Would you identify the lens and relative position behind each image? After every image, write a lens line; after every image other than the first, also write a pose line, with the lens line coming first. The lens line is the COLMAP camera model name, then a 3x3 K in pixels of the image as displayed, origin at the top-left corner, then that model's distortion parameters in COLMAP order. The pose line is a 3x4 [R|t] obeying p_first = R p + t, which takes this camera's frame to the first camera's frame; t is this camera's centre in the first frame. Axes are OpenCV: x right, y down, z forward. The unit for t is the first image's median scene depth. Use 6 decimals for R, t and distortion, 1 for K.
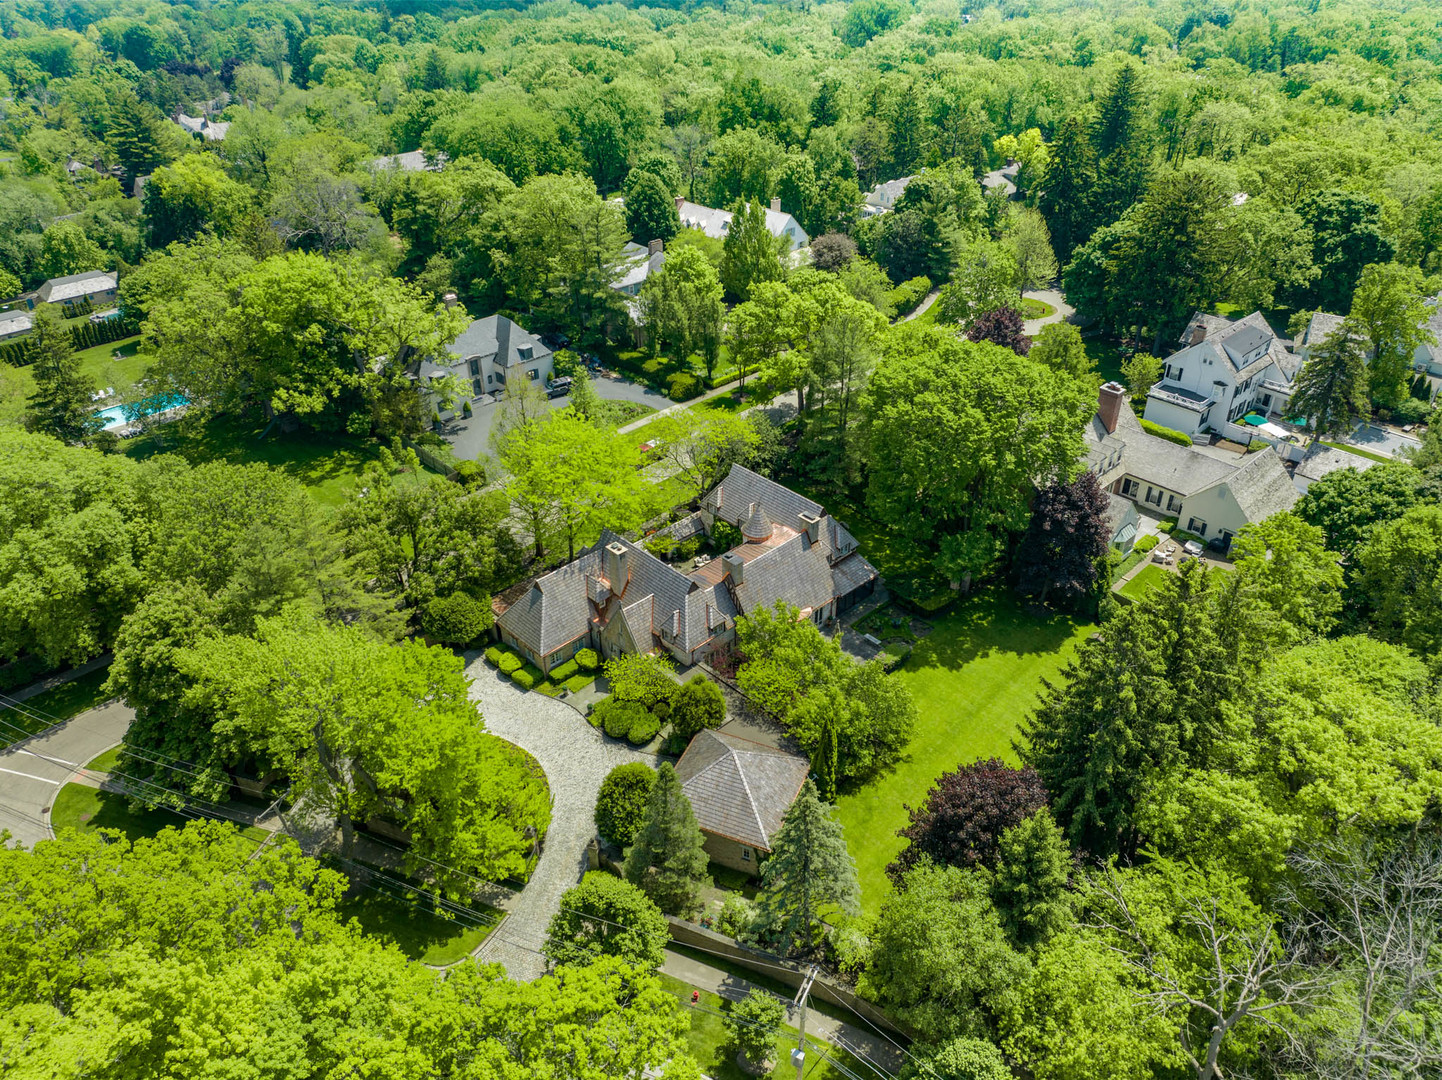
lens RADIAL K [[1008.4, 0, 721.0], [0, 1008.4, 540.0], [0, 0, 1]] dist [-0.053541, 0.026759]
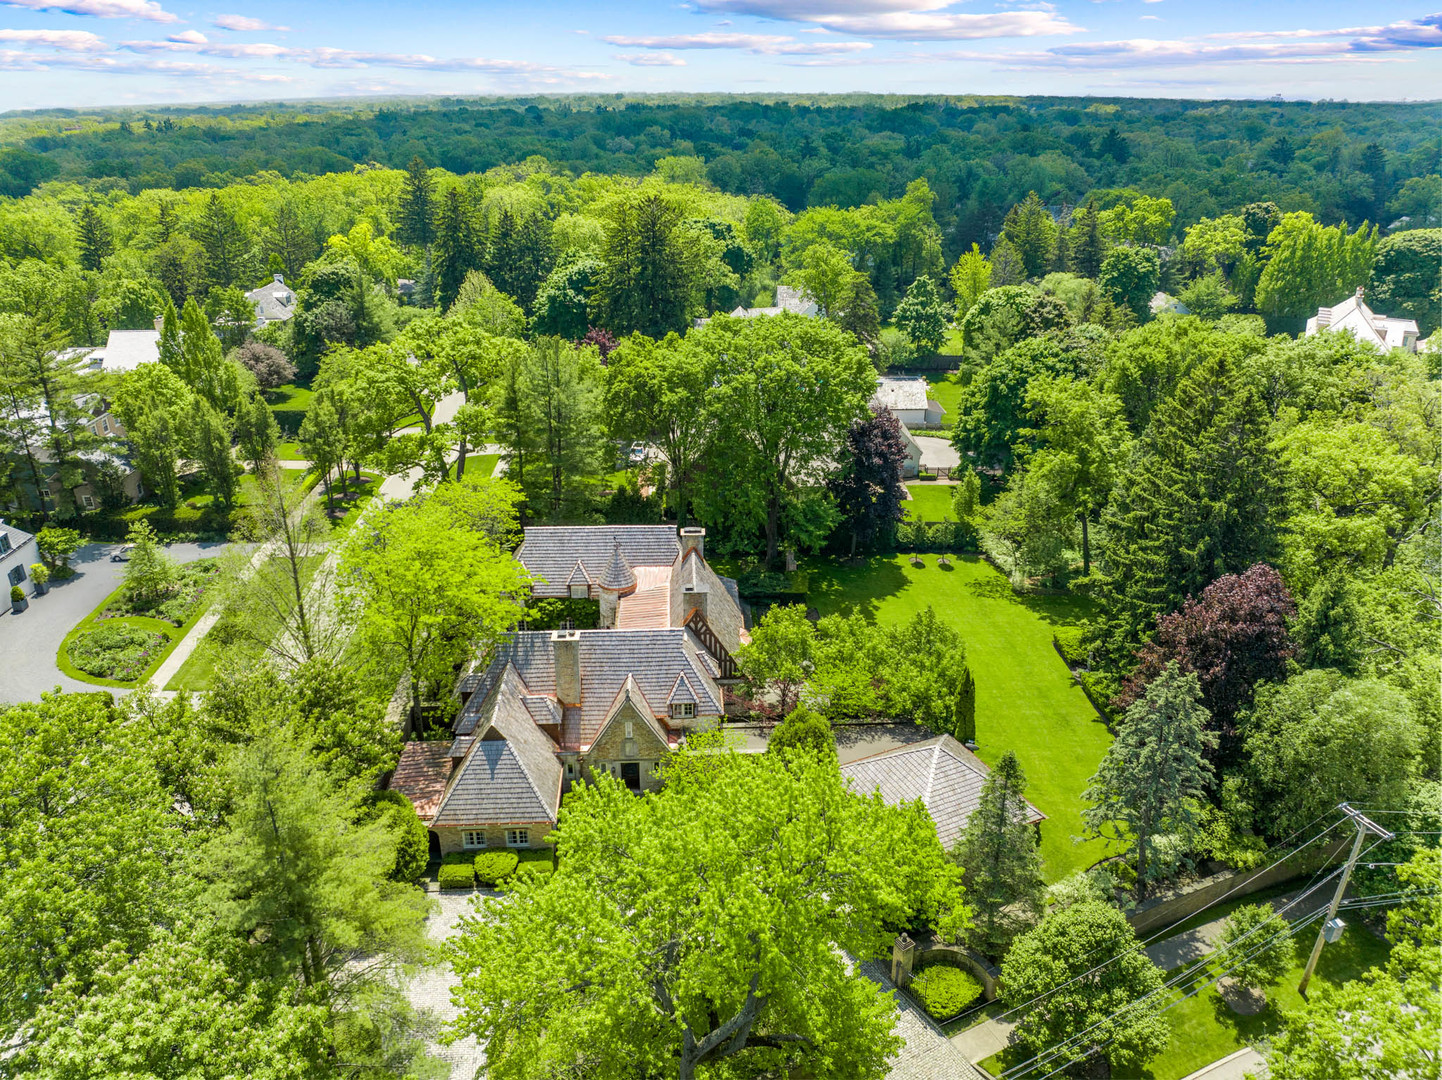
lens RADIAL K [[1008.4, 0, 721.0], [0, 1008.4, 540.0], [0, 0, 1]] dist [-0.053541, 0.026759]
pose [[0.655499, -0.298814, 0.693564, -0.491526], [0.402504, 0.915312, 0.013939, -0.018766], [-0.638993, 0.270026, 0.720260, 0.387399]]
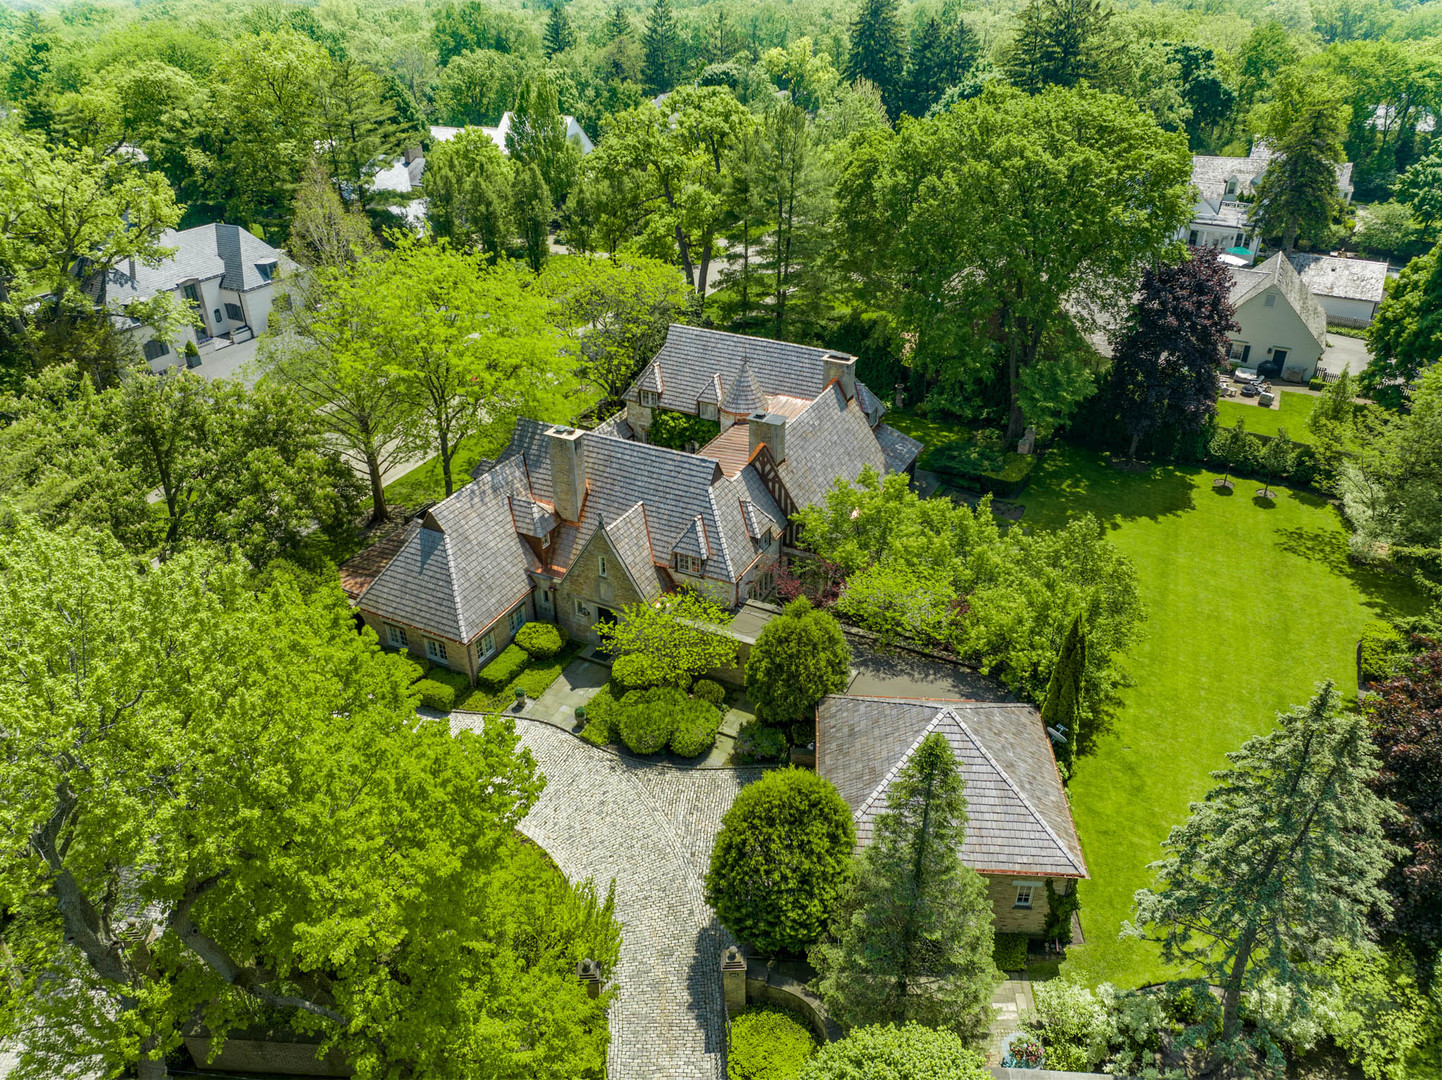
lens RADIAL K [[1008.4, 0, 721.0], [0, 1008.4, 540.0], [0, 0, 1]] dist [-0.053541, 0.026759]
pose [[0.946929, -0.161732, 0.277791, -0.182384], [0.174487, 0.984421, -0.021652, 0.092971], [-0.269962, 0.068974, 0.960398, 0.423761]]
